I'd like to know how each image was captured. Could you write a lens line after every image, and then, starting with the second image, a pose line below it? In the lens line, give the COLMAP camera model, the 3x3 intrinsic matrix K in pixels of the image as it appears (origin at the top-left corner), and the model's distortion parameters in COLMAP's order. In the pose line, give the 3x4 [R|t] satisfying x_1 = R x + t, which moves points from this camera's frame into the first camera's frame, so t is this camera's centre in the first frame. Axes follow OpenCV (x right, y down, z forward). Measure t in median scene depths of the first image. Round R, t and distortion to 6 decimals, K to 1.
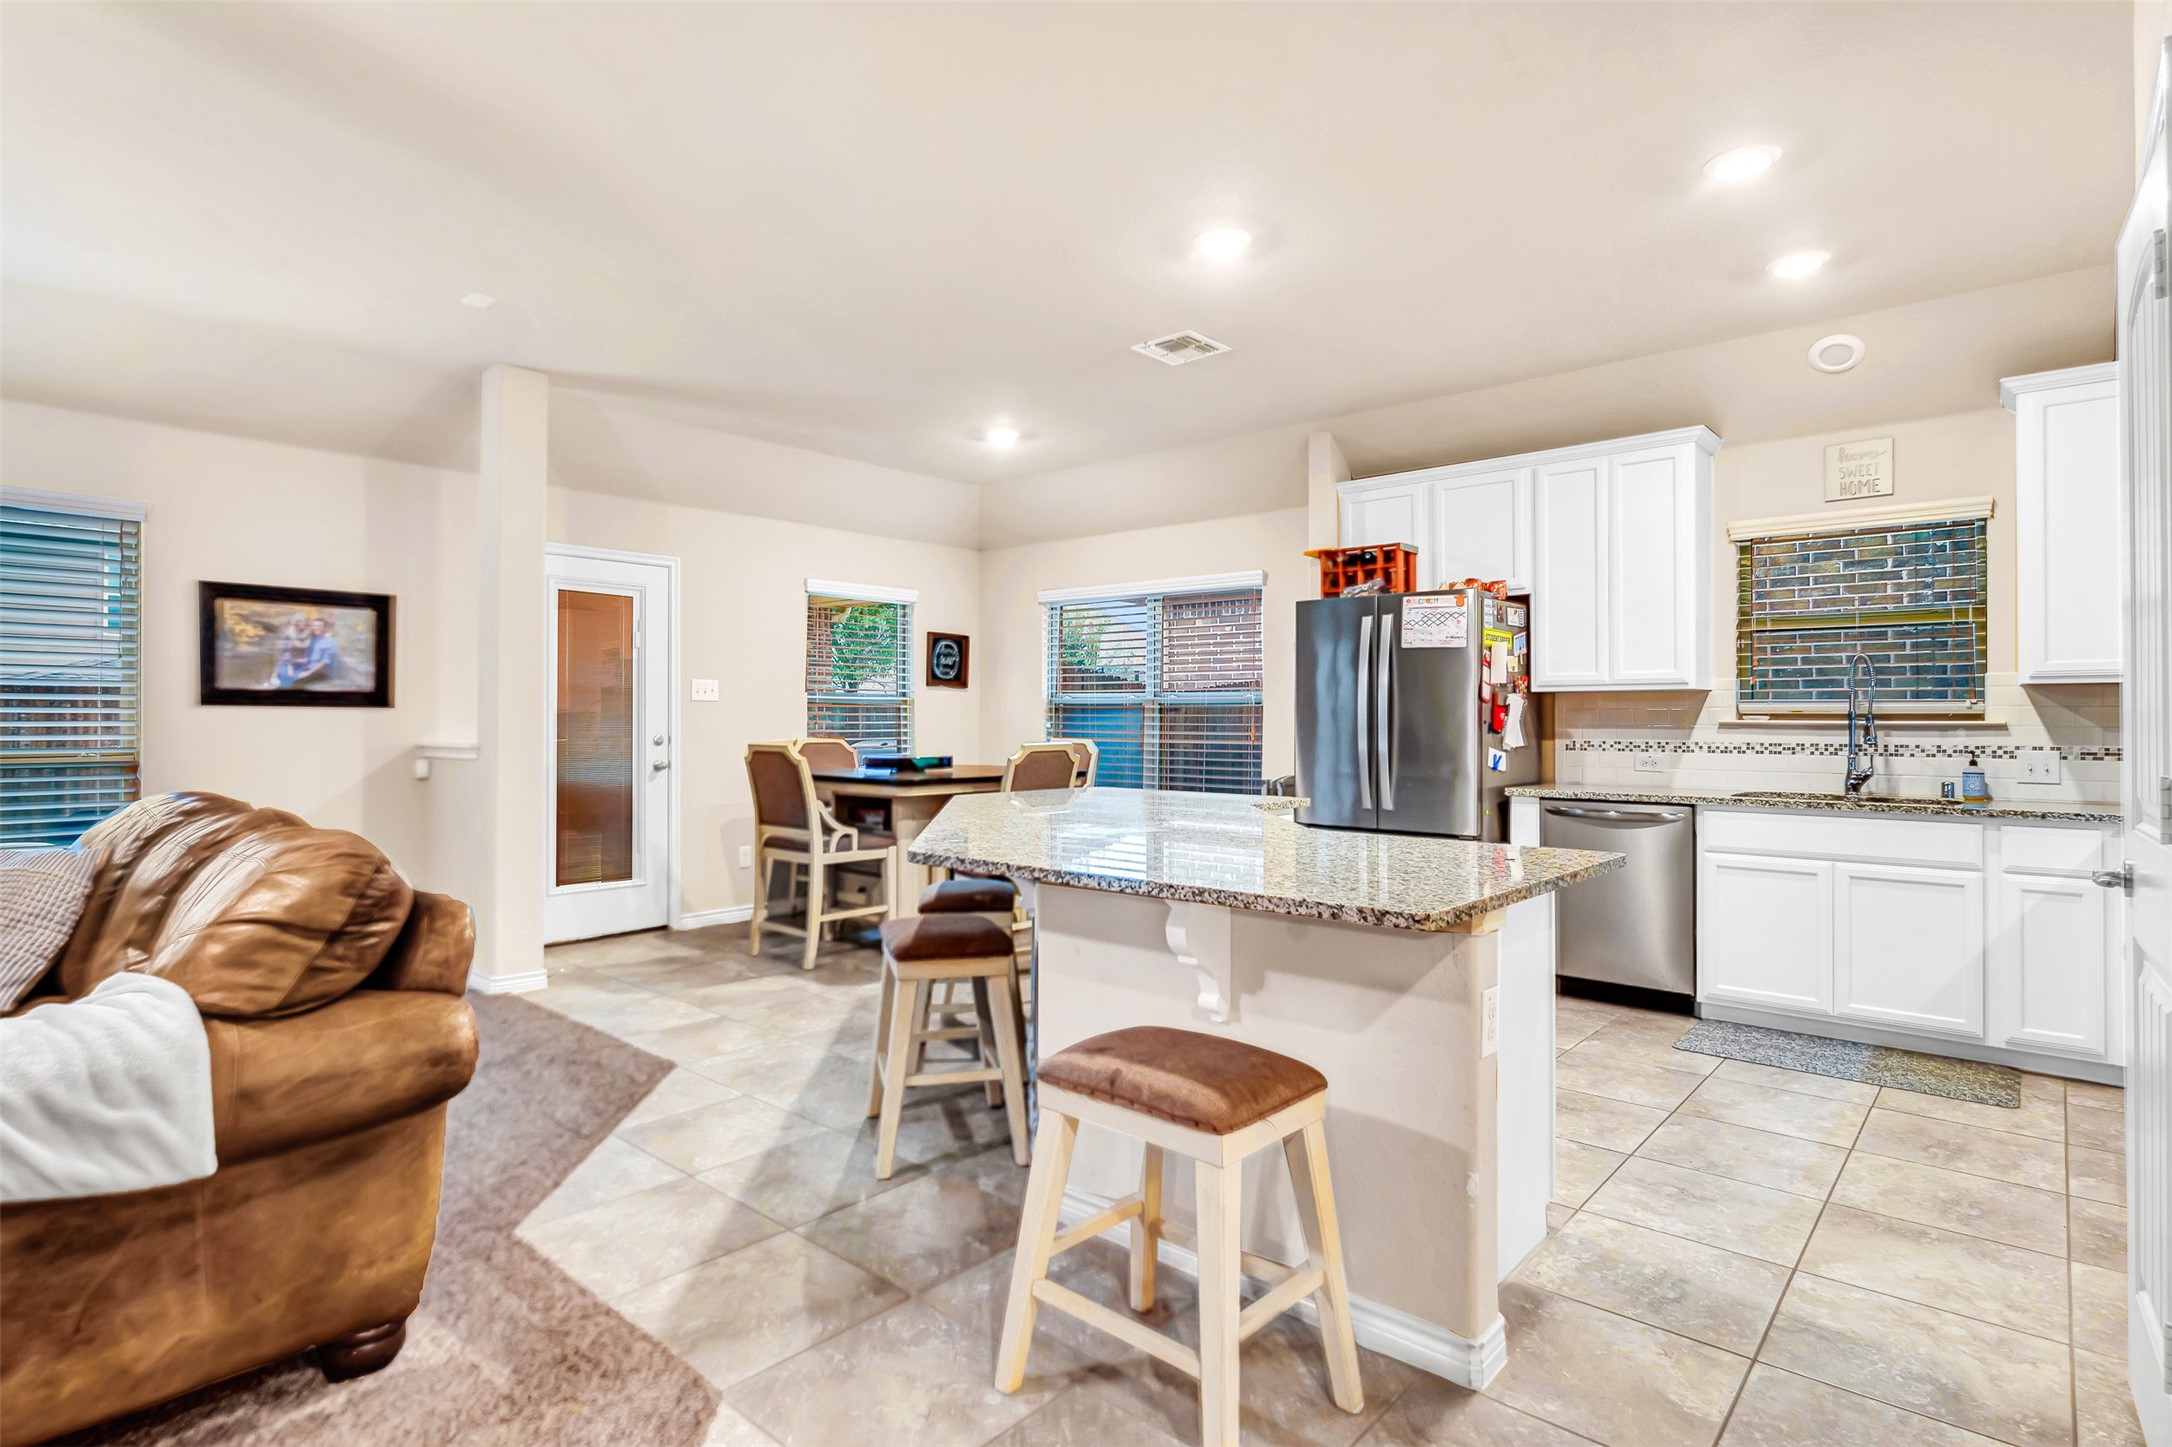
lens RADIAL K [[1107.9, 0, 1081.4], [0, 1107.9, 714.6], [0, 0, 1]] dist [-0.016518, 0.006619]
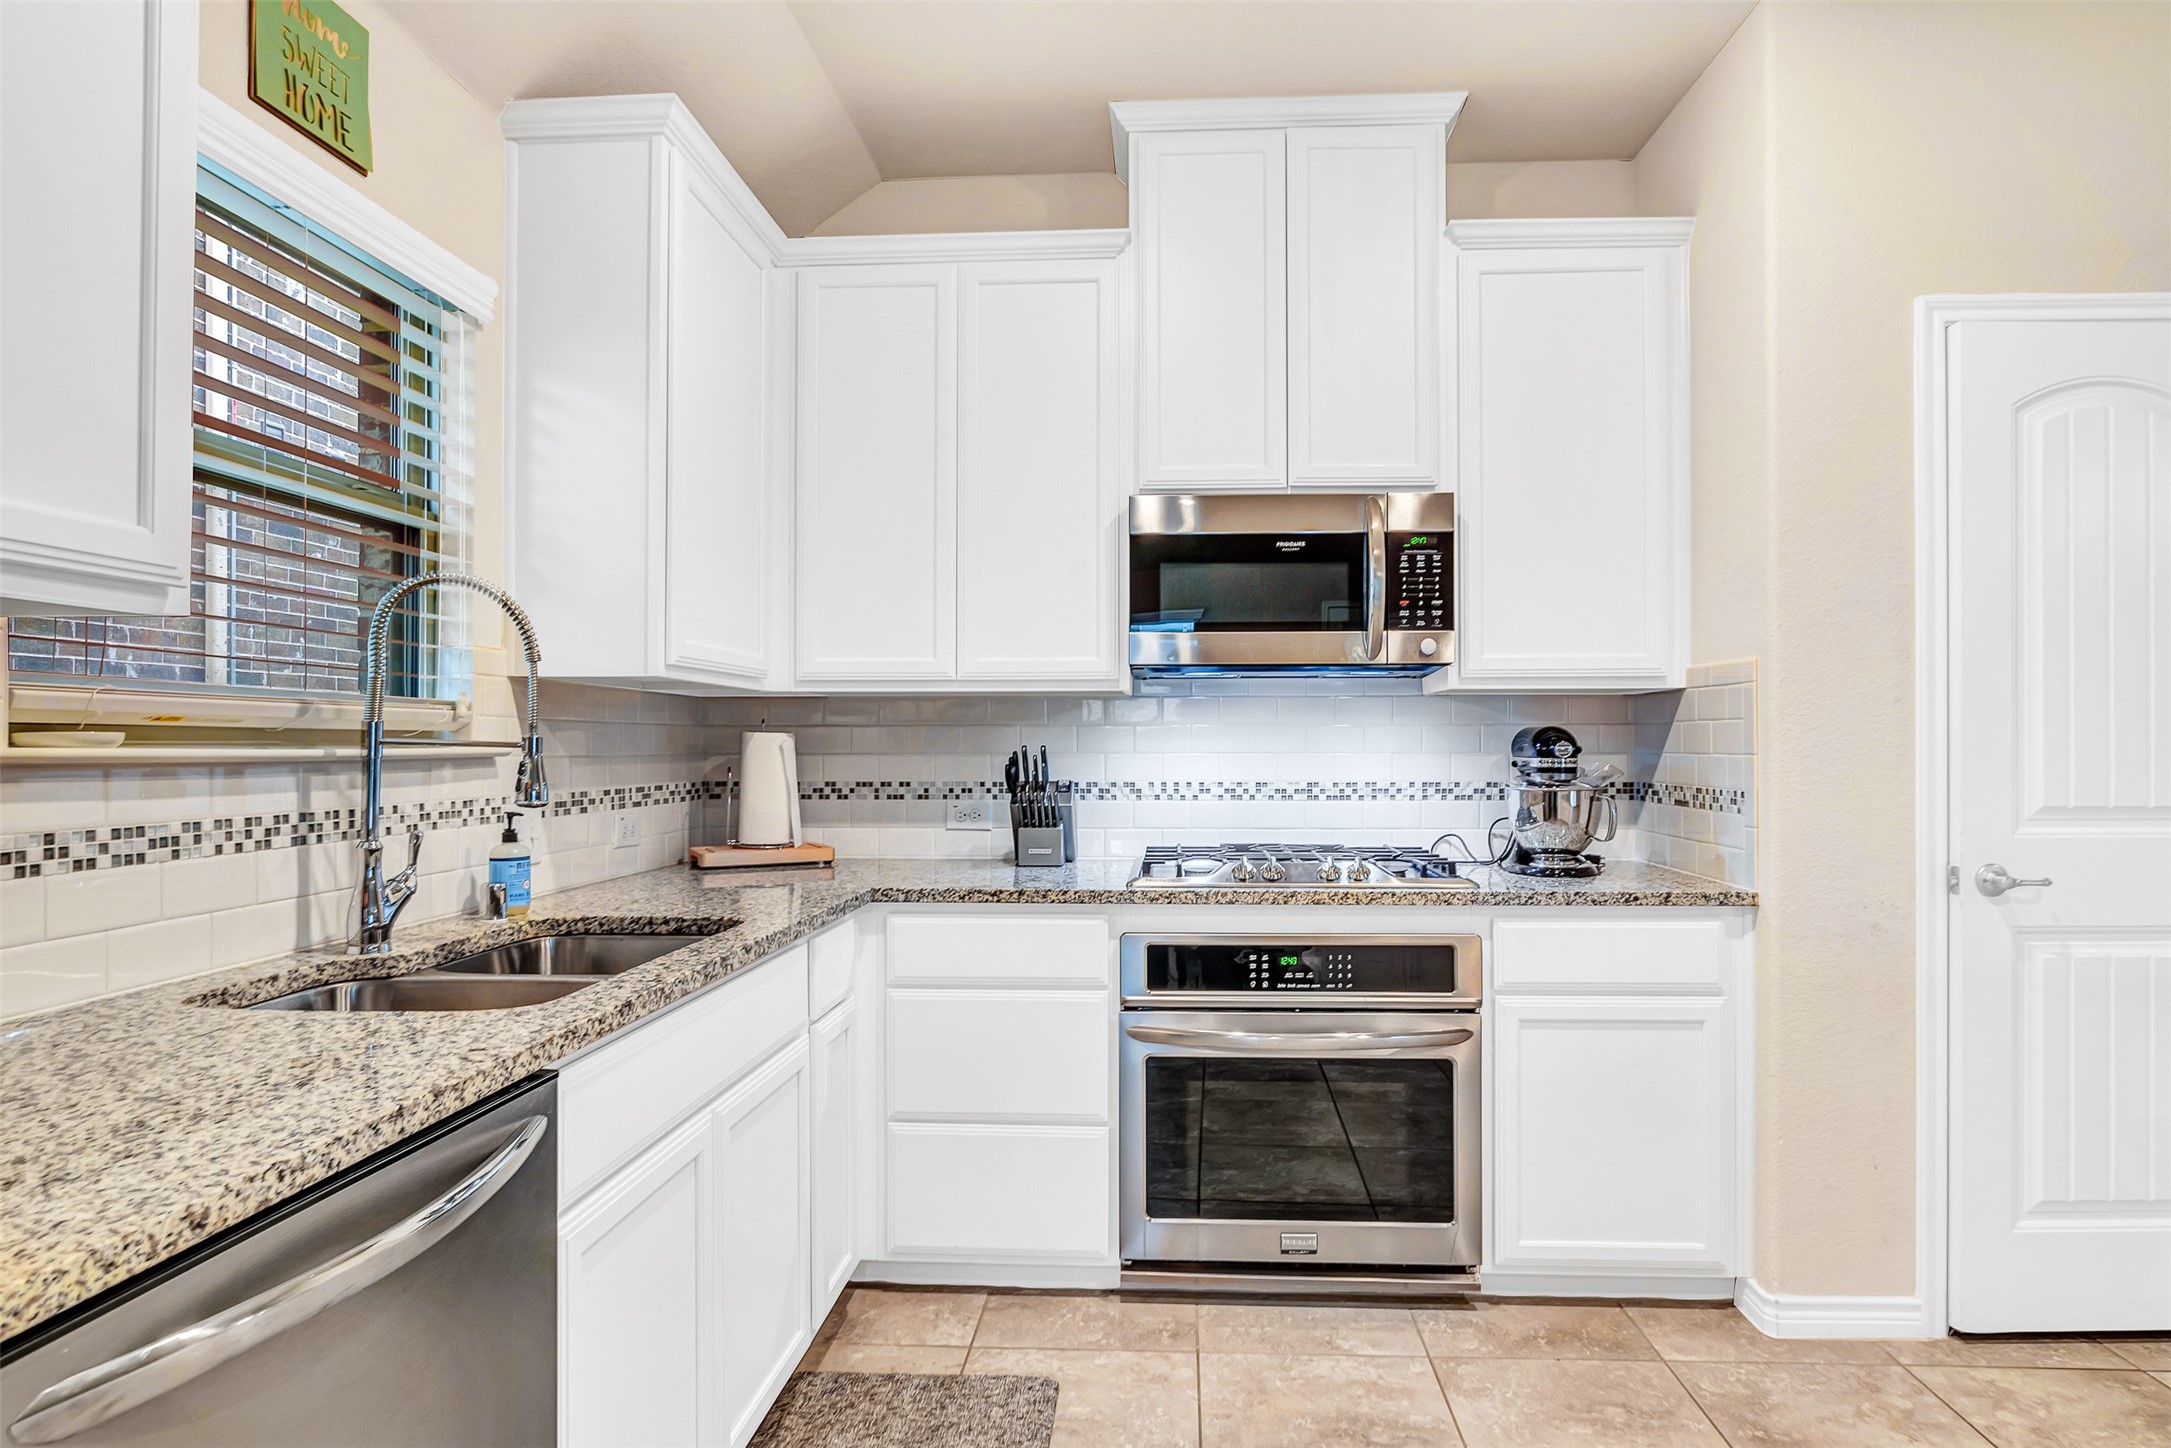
lens RADIAL K [[1163.5, 0, 1124.3], [0, 1163.5, 741.6], [0, 0, 1]] dist [-0.014937, 0.004872]
pose [[-0.626743, 0.001801, 0.779224, 0.231156], [-0.002410, 0.999988, -0.004249, 0.004433], [-0.779222, -0.004541, -0.626732, 0.977618]]
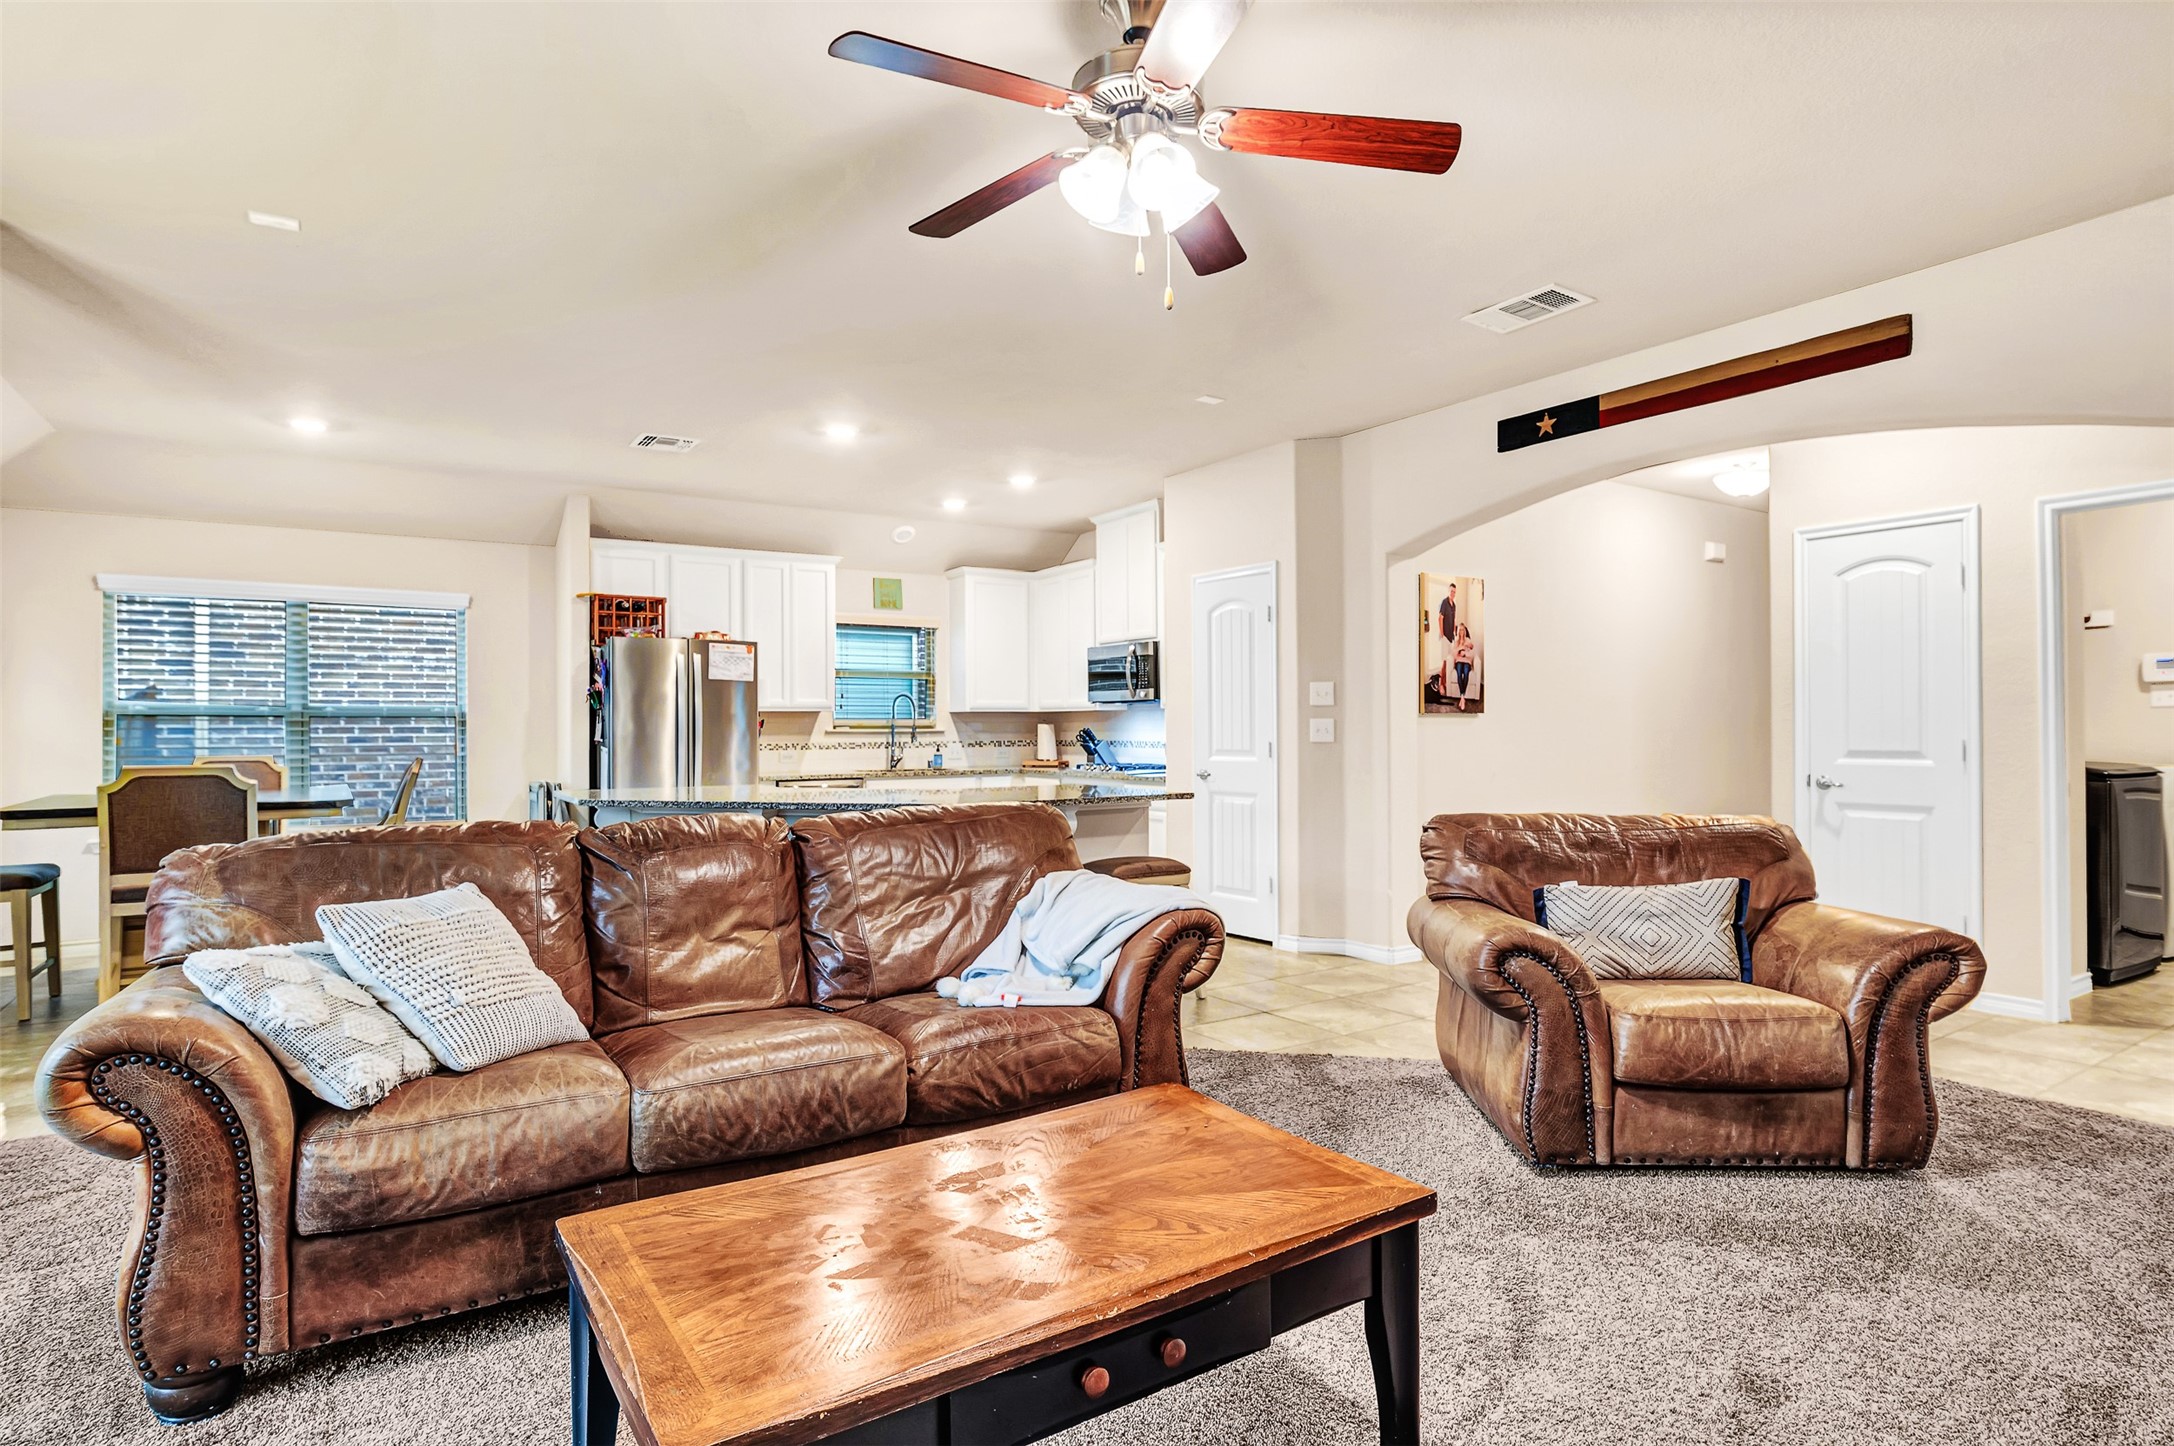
lens RADIAL K [[1165.1, 0, 1086.0], [0, 1165.1, 730.0], [0, 0, 1]] dist [-0.014937, 0.004872]
pose [[0.259705, -0.006139, 0.965669, -1.035493], [0.002884, 0.999980, 0.005582, -0.003201], [-0.965684, 0.001335, 0.259717, 0.166428]]
